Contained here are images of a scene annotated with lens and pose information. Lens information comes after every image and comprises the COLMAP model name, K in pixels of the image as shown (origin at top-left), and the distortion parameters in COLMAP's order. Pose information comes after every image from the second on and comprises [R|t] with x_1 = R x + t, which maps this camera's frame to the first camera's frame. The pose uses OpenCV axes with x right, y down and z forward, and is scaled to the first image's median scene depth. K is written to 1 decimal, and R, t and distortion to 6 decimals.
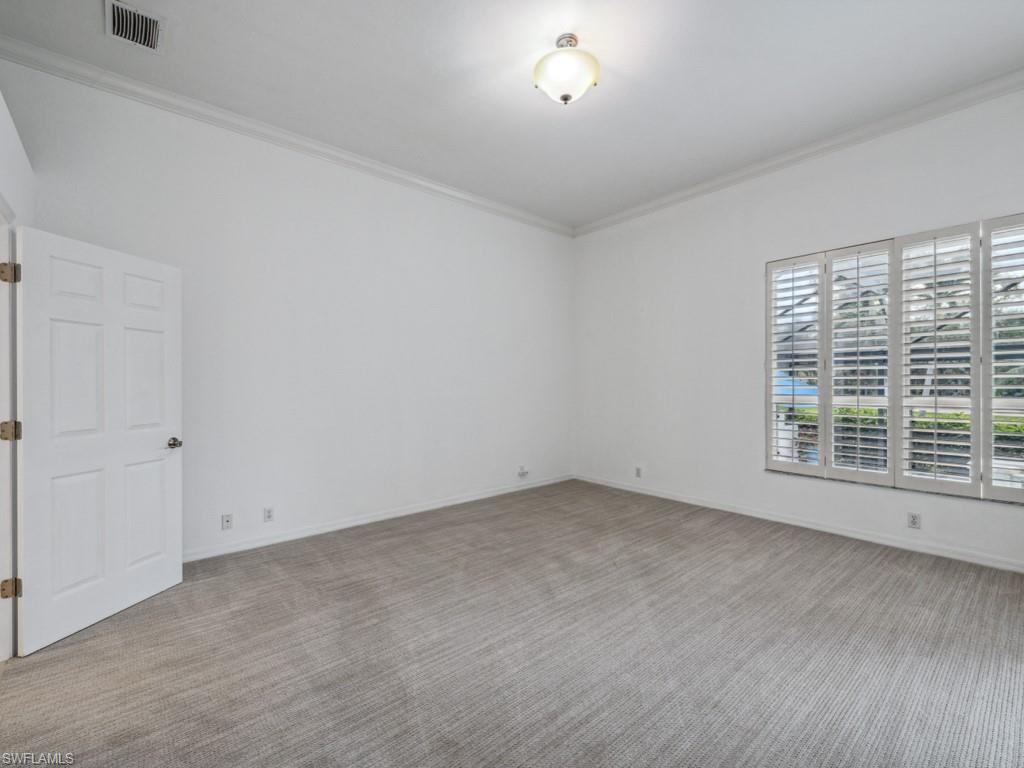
lens RADIAL K [[449.7, 0, 502.1], [0, 449.7, 375.1], [0, 0, 1]] dist [0.009212, -0.002988]
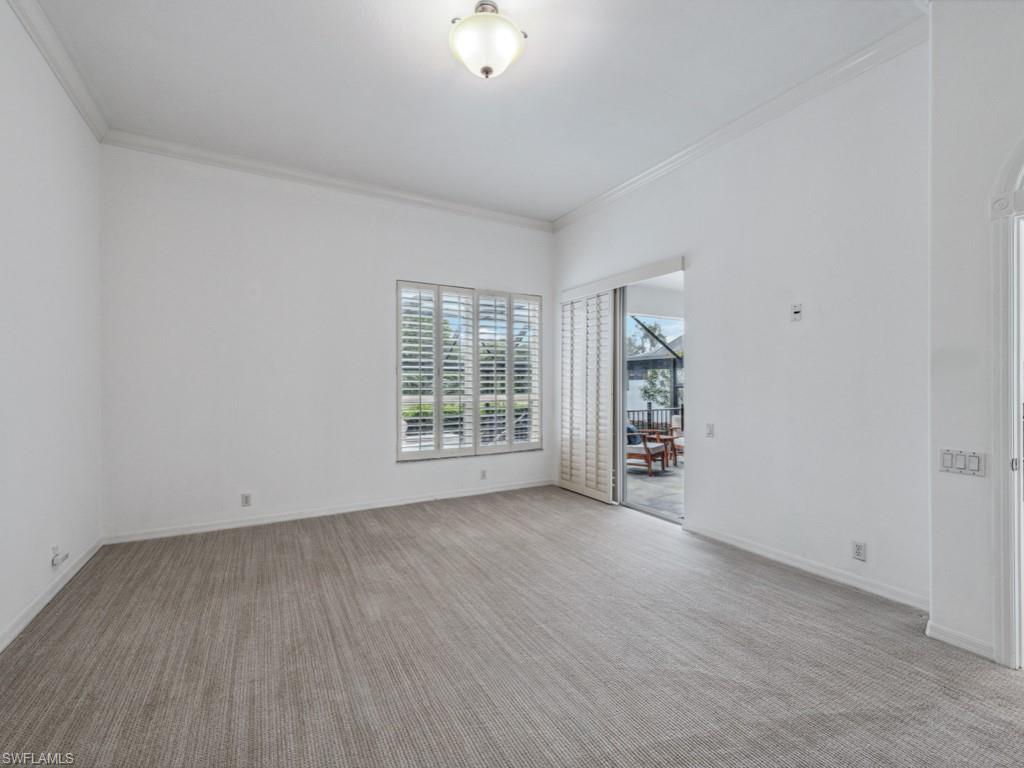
lens RADIAL K [[449.7, 0, 503.1], [0, 449.7, 384.1], [0, 0, 1]] dist [0.009212, -0.002988]
pose [[0.183023, 0.005148, 0.983095, -0.521759], [-0.016165, 0.999867, -0.002226, 0.012663], [-0.982976, -0.015484, 0.183081, 0.571639]]
